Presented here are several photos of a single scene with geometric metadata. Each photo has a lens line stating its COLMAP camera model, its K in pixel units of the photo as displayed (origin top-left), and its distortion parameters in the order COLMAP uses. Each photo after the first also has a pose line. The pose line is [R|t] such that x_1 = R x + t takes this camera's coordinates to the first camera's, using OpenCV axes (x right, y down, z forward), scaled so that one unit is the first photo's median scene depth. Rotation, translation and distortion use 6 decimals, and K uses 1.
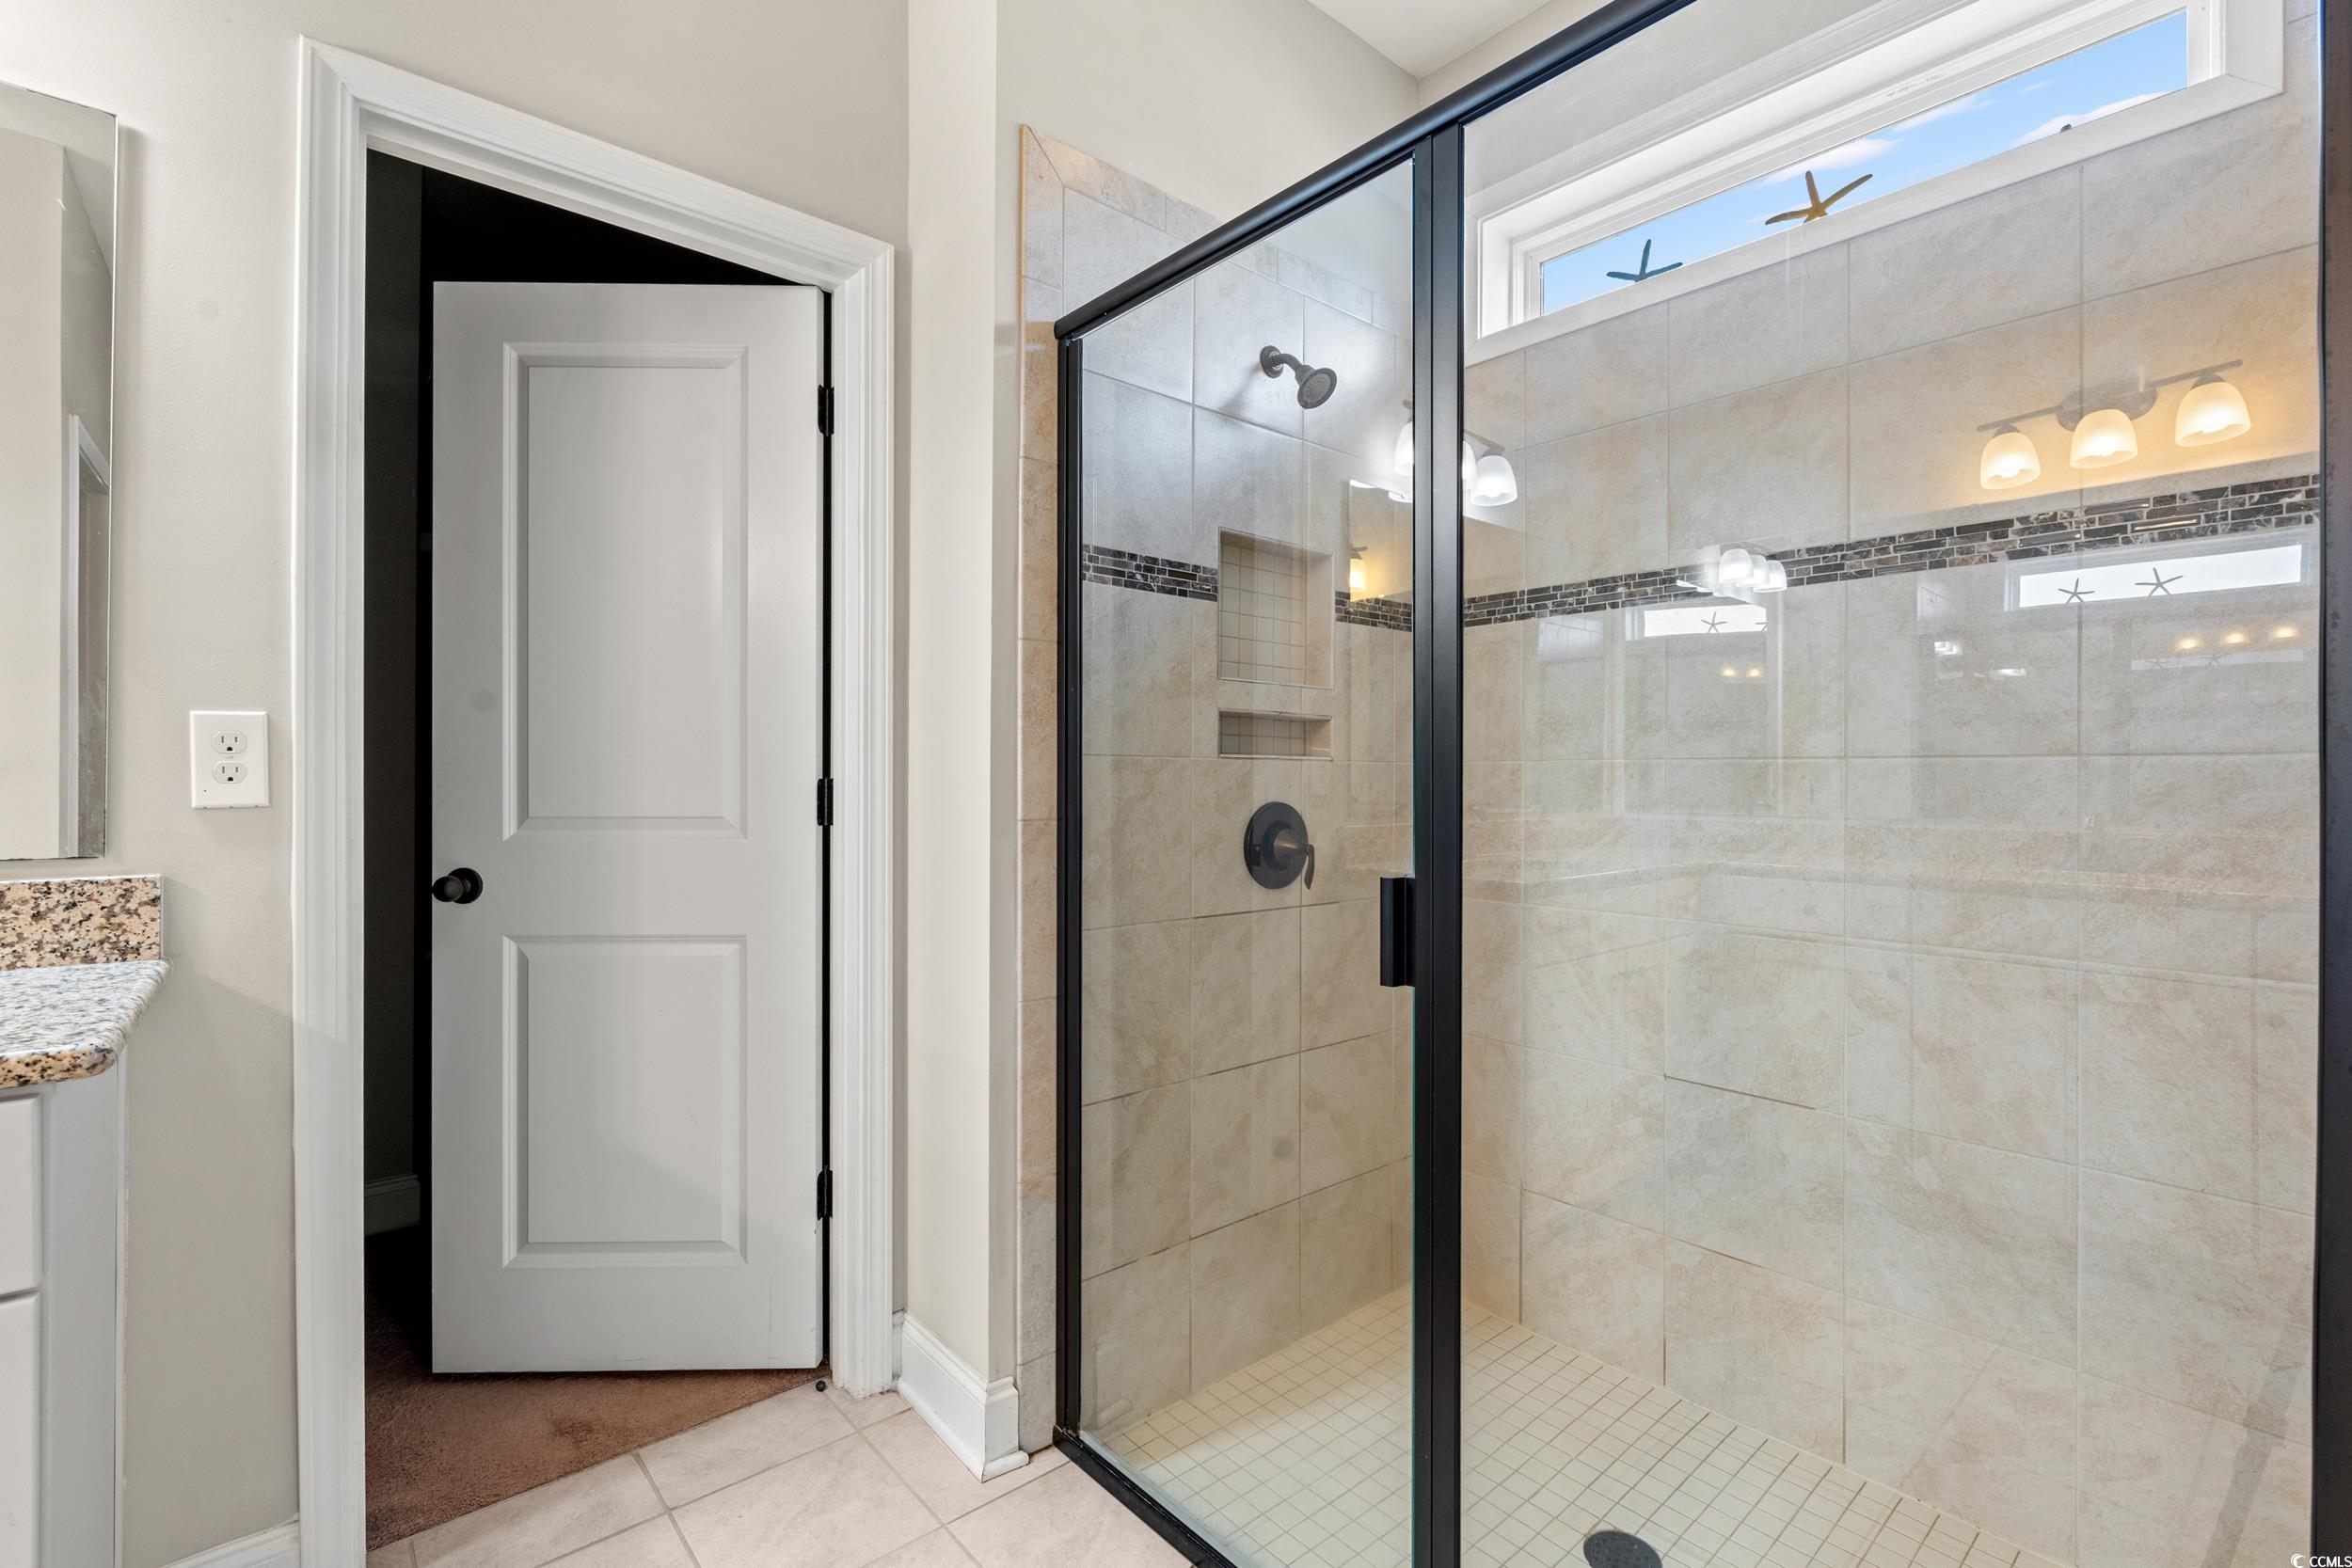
lens RADIAL K [[1042.8, 0, 1174.0], [0, 1042.8, 774.6], [0, 0, 1]] dist [-0.003683, 0.000678]
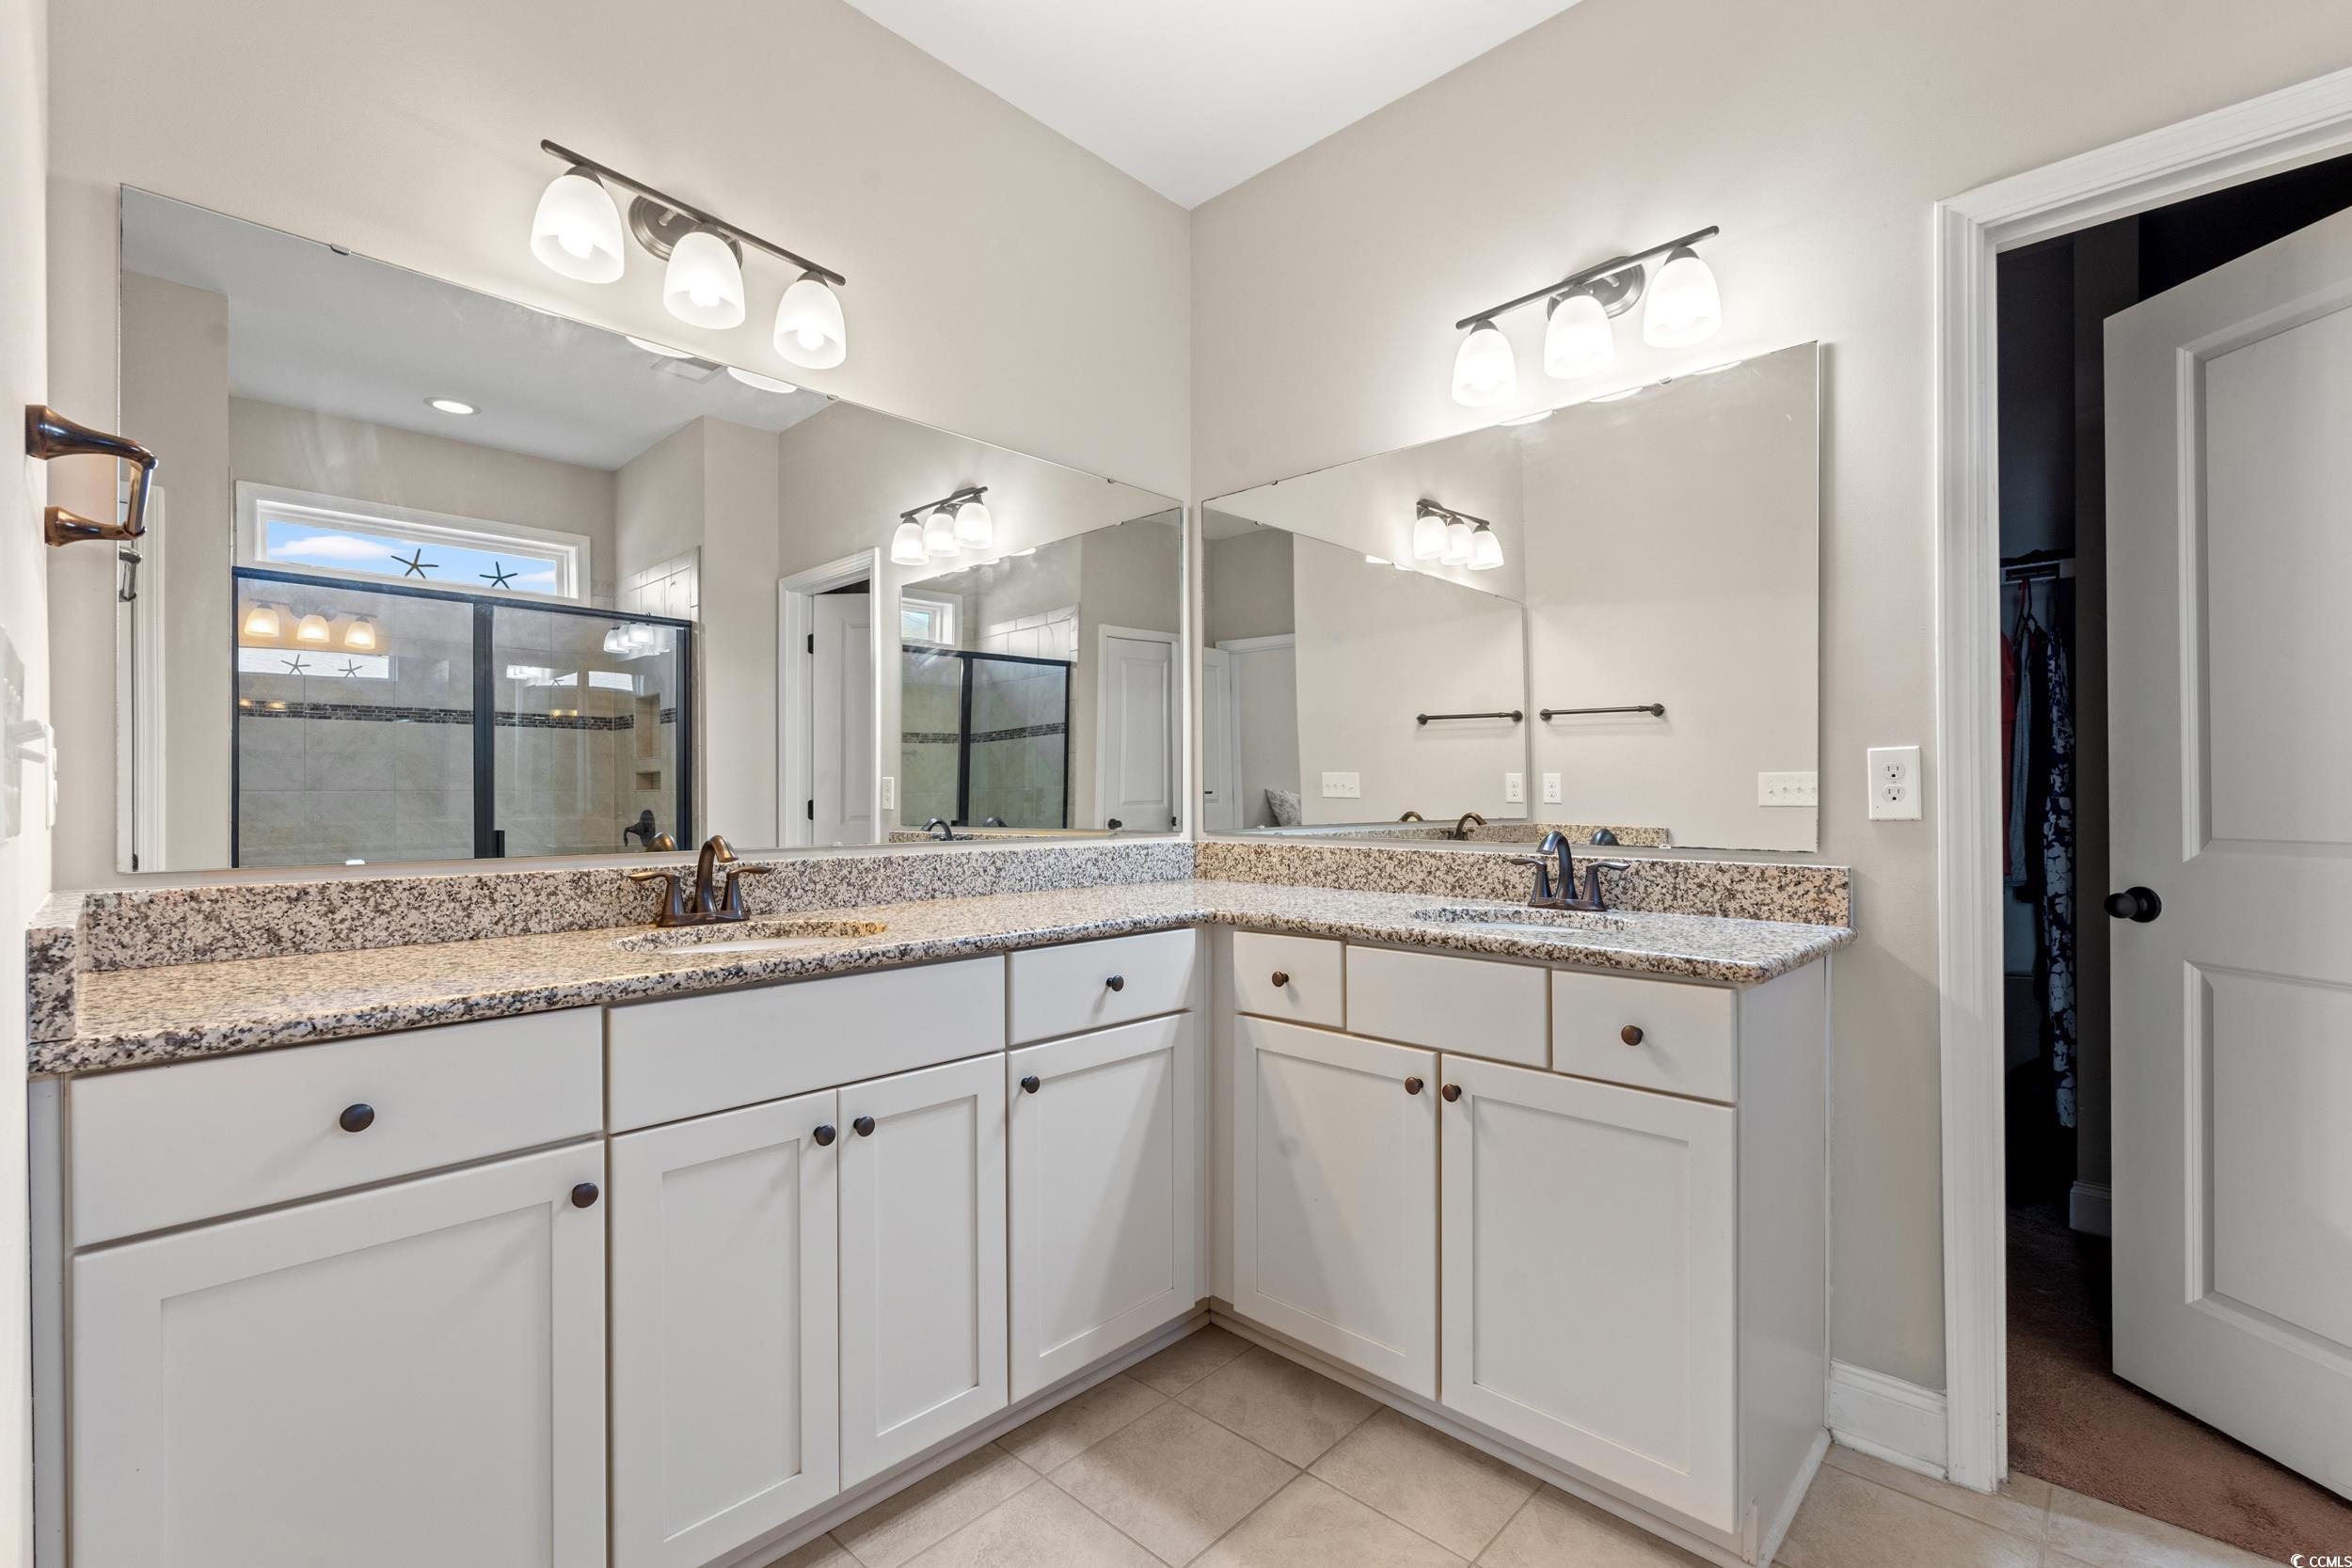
lens RADIAL K [[1042.8, 0, 1178.0], [0, 1042.8, 793.2], [0, 0, 1]] dist [-0.003683, 0.000678]
pose [[0.095052, -0.007090, -0.995447, 0.313818], [0.005838, 0.999961, -0.006565, 0.001038], [0.995455, -0.005188, 0.095090, -0.027352]]
